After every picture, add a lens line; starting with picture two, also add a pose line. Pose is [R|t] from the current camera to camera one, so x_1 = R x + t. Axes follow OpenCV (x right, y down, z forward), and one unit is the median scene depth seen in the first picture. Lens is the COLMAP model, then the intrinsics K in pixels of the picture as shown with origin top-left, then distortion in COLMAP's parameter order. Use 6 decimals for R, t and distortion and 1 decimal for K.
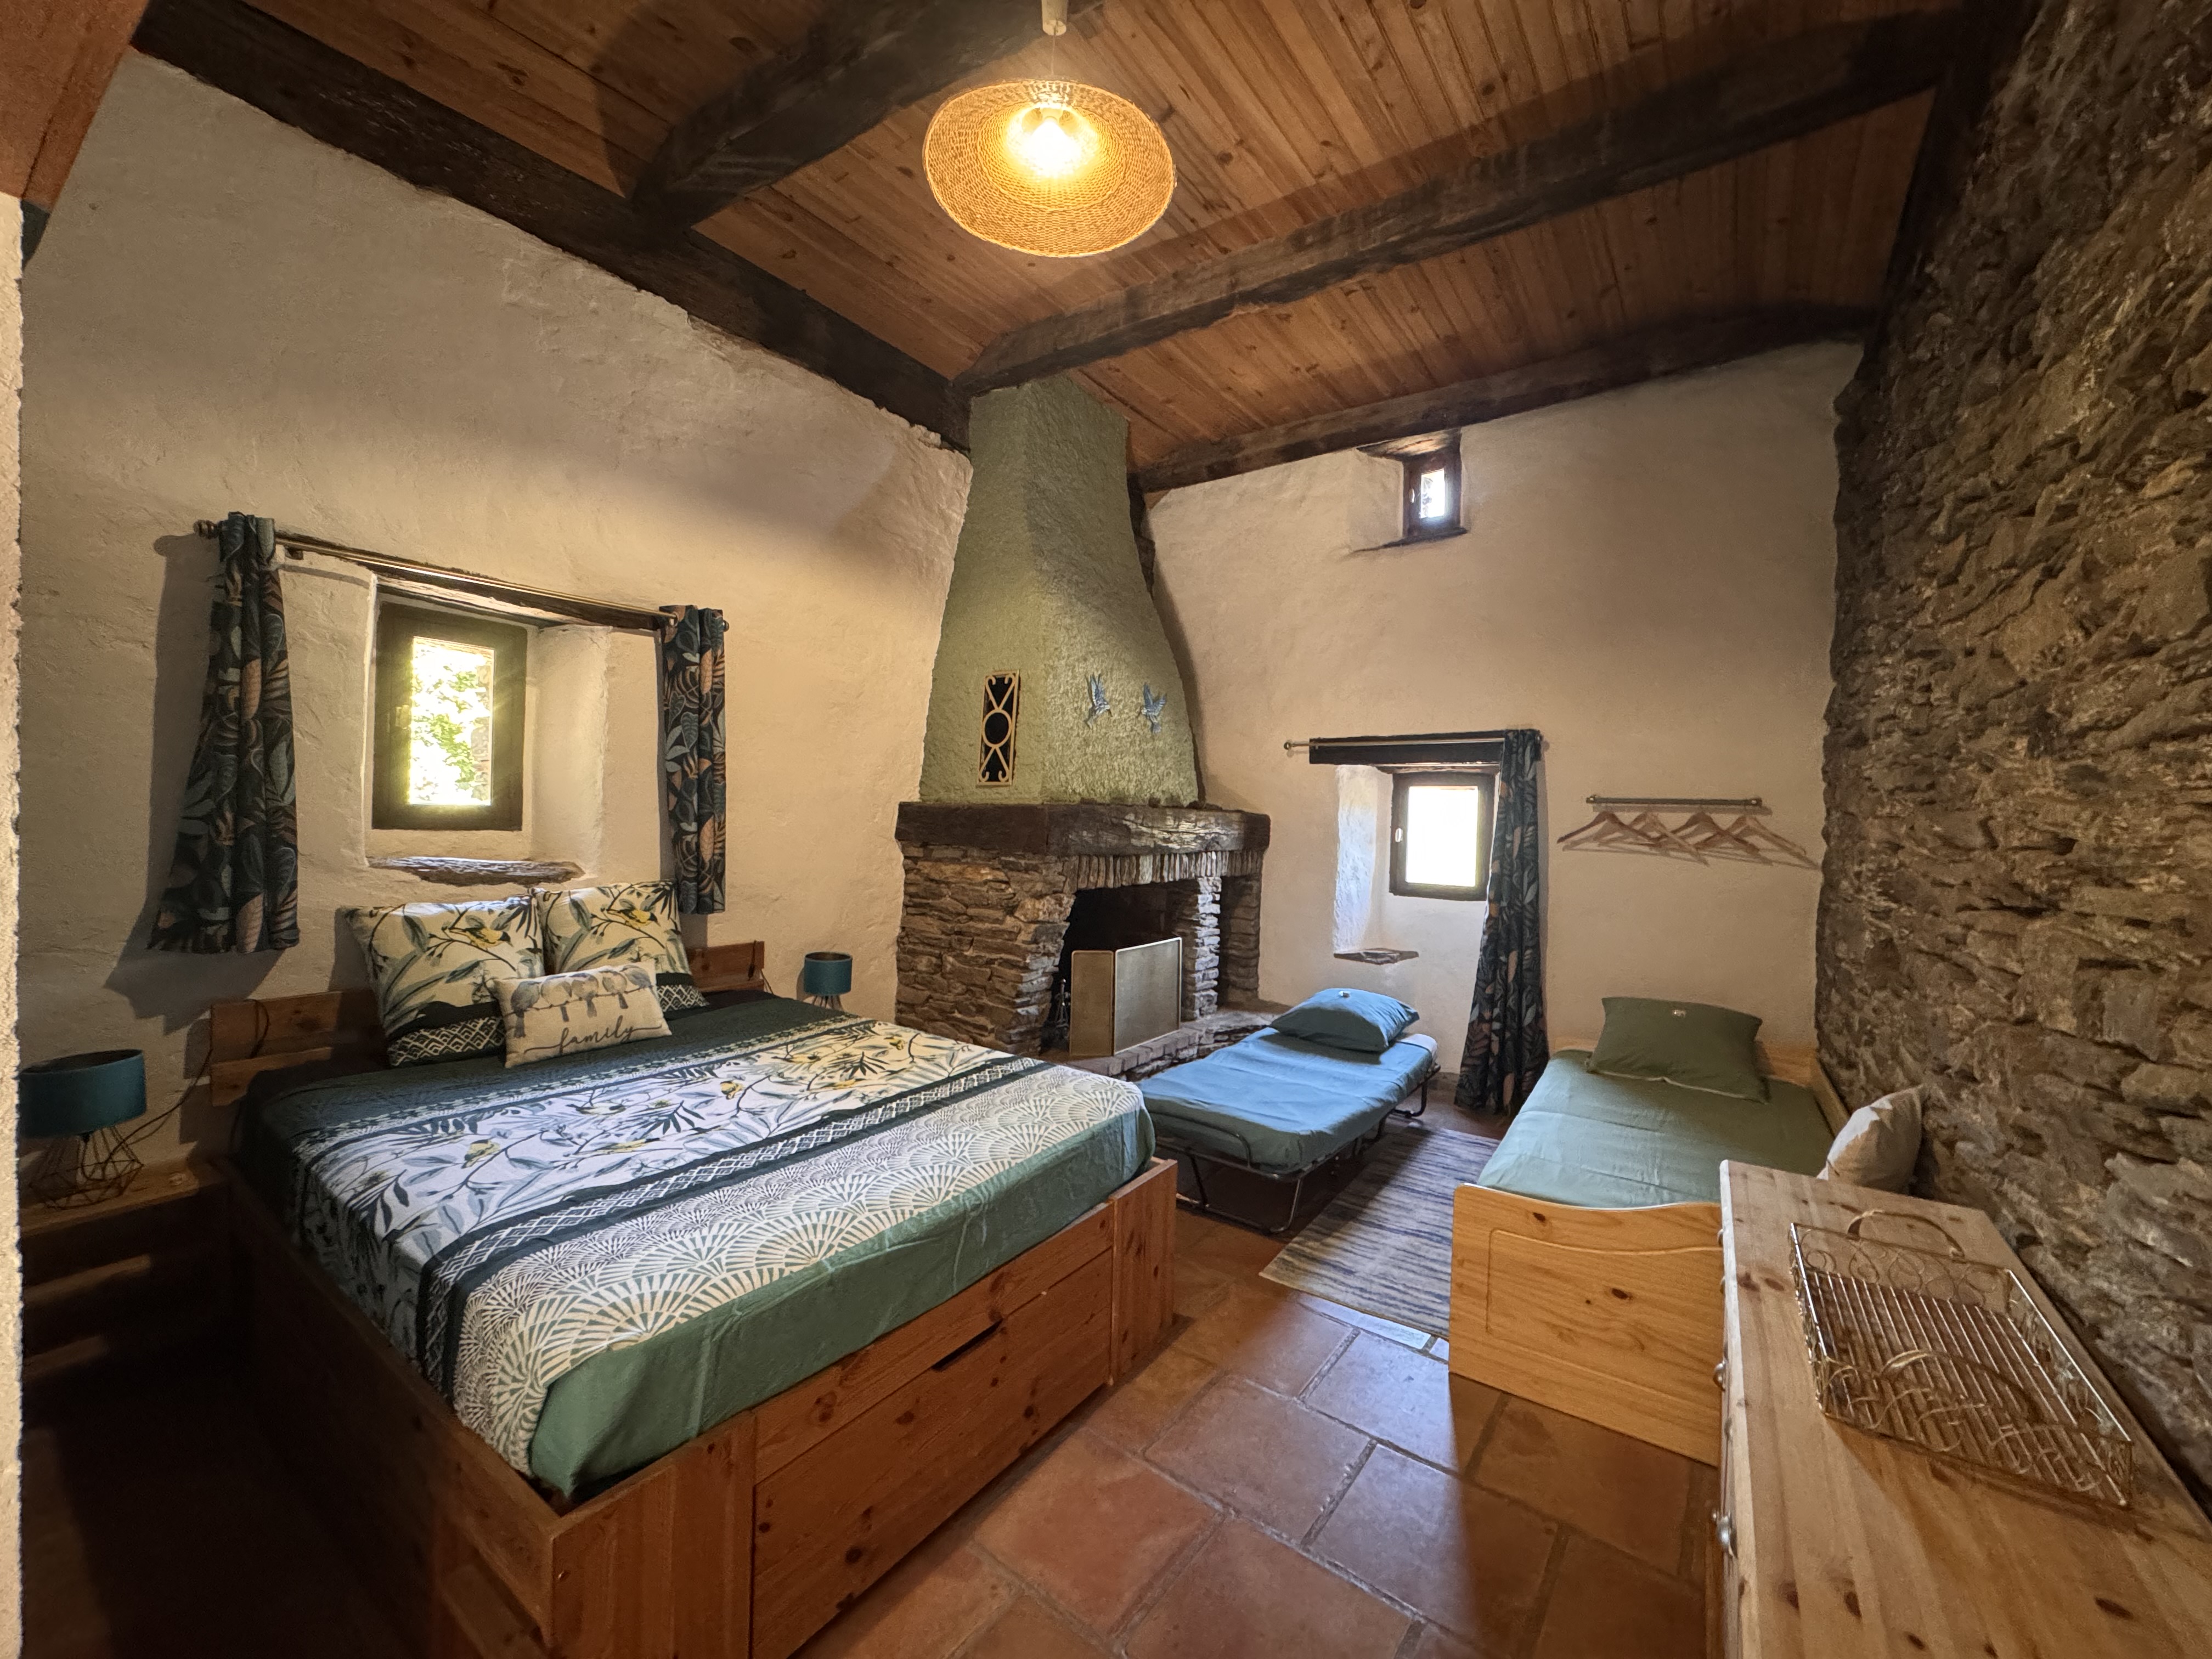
lens RADIAL K [[882.6, 0, 1097.7], [0, 882.6, 824.5], [0, 0, 1]] dist [-0.003114, 0.000254]
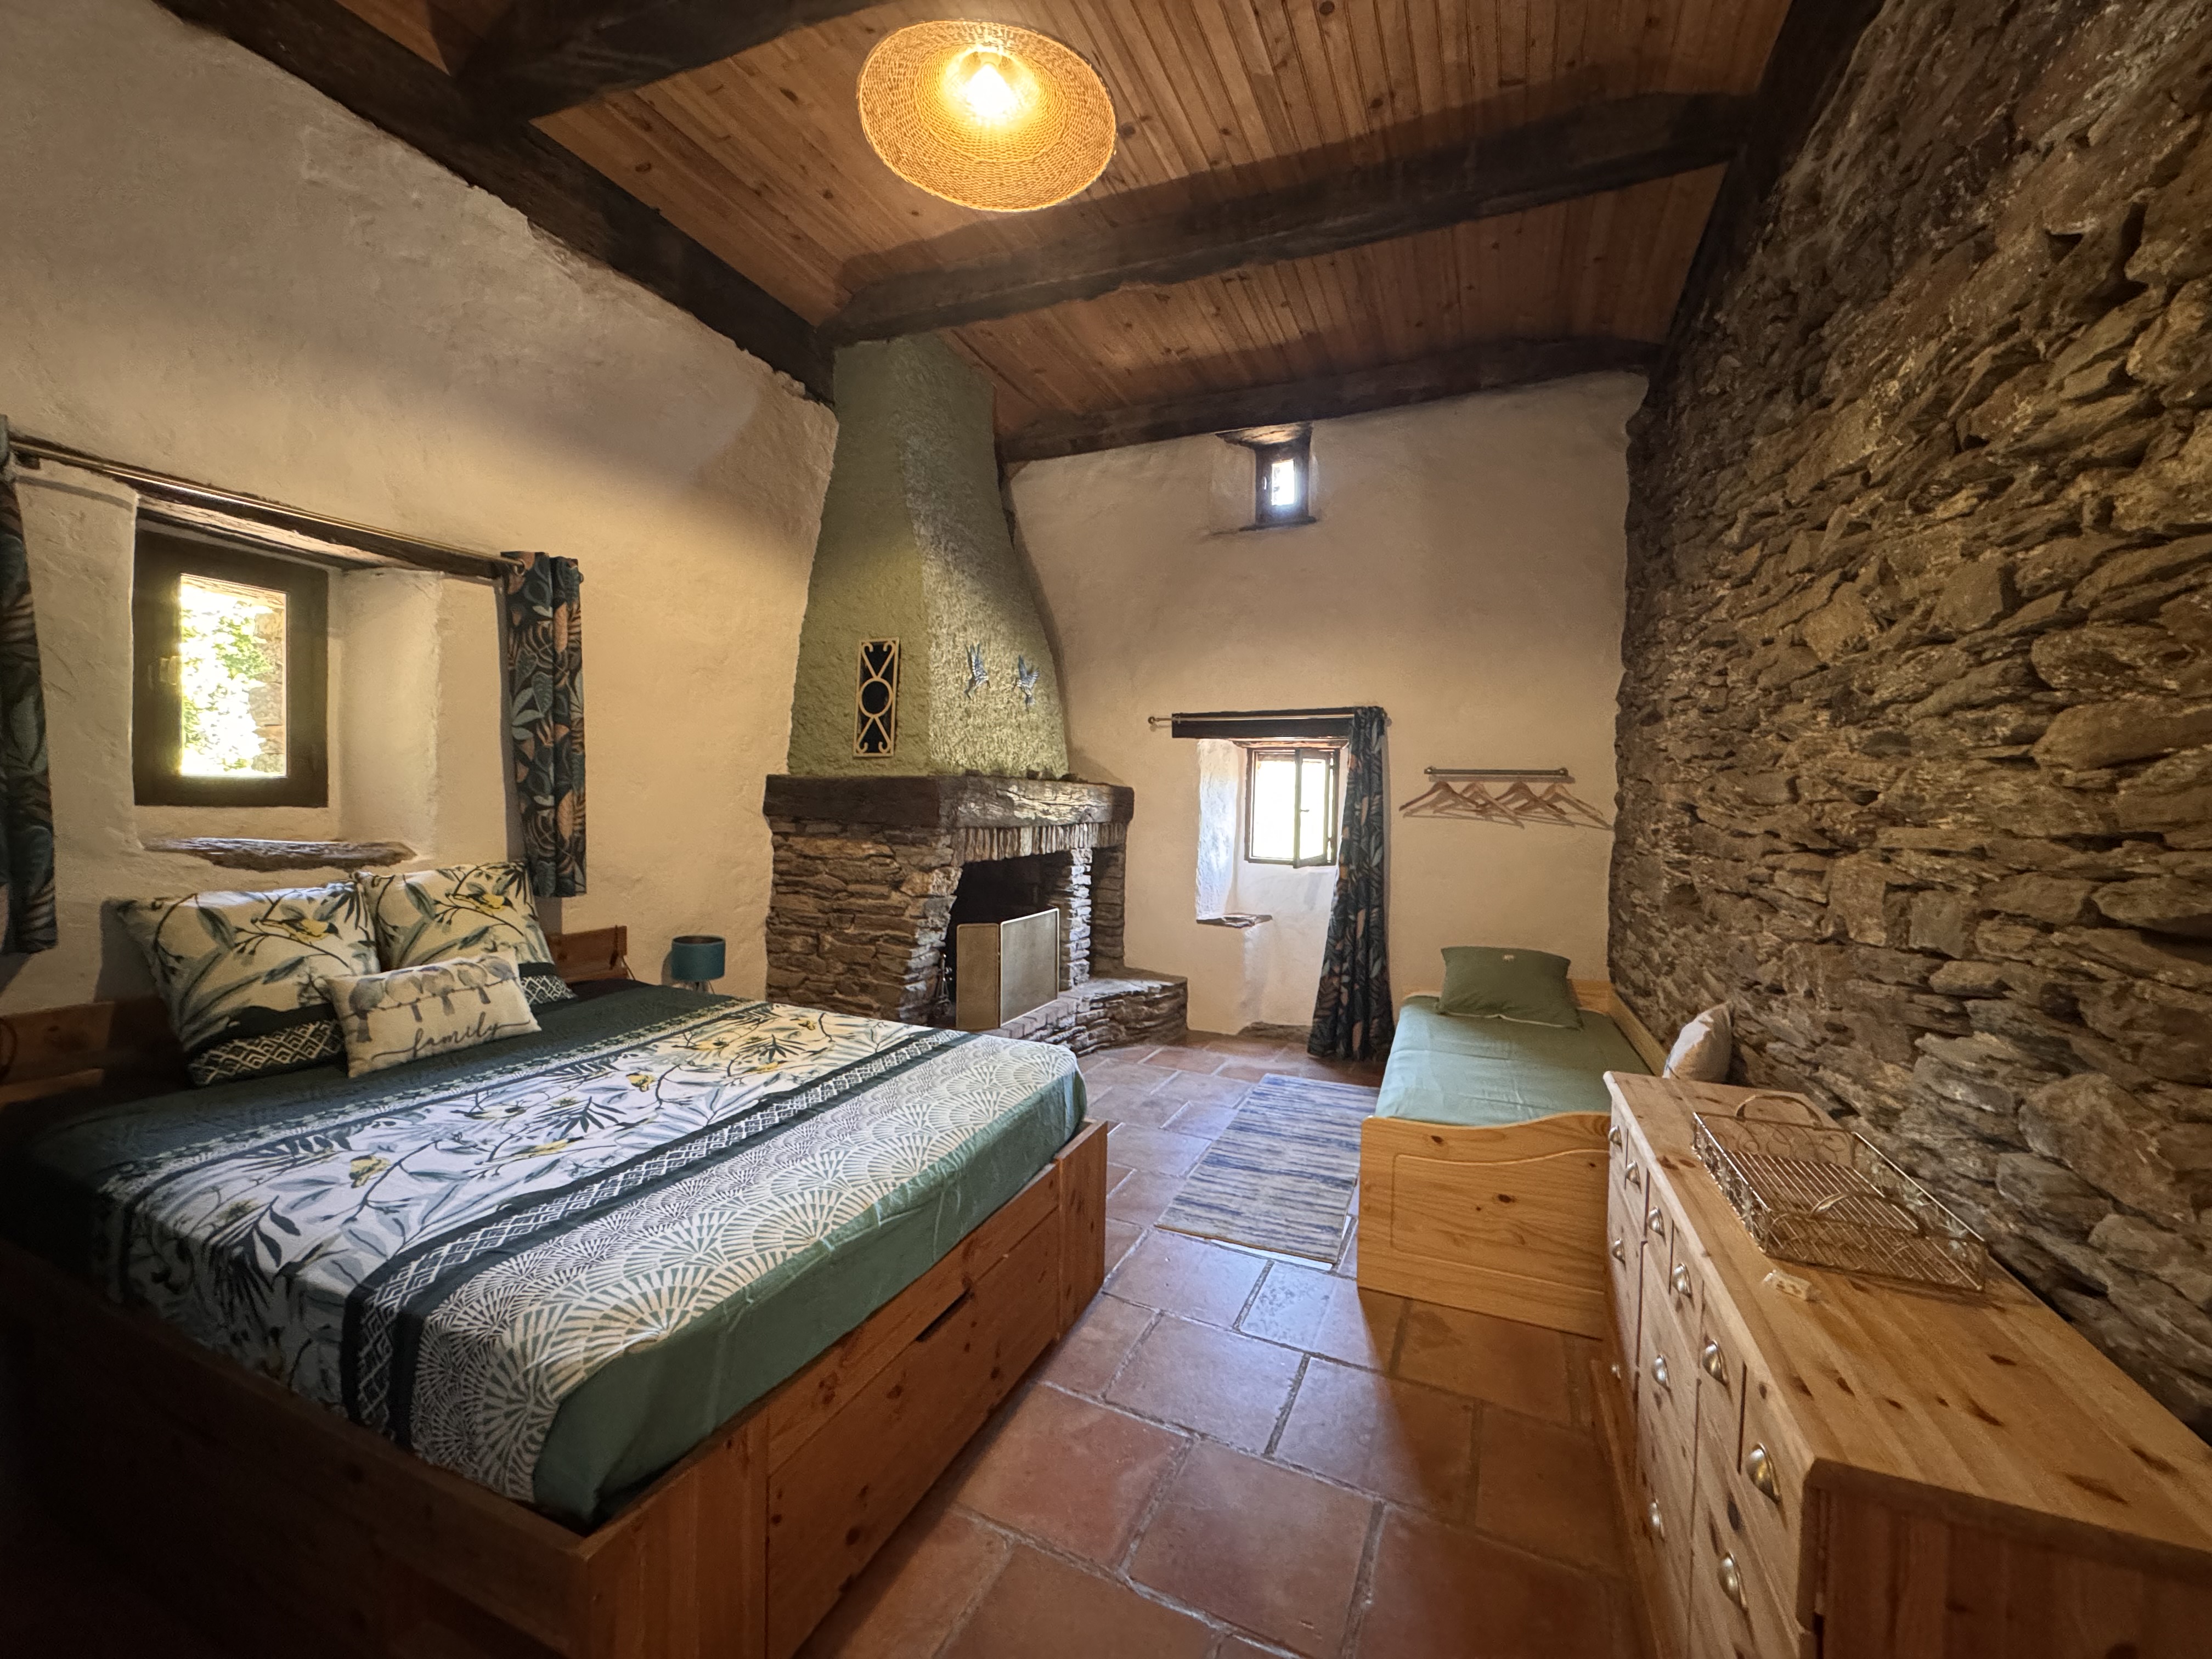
lens RADIAL K [[882.6, 0, 1108.8], [0, 882.6, 823.4], [0, 0, 1]] dist [-0.003114, 0.000254]
pose [[0.977645, -0.014491, 0.209762, -0.110799], [0.009433, 0.999641, 0.025093, 0.010321], [-0.210050, -0.022553, 0.977430, 0.001803]]
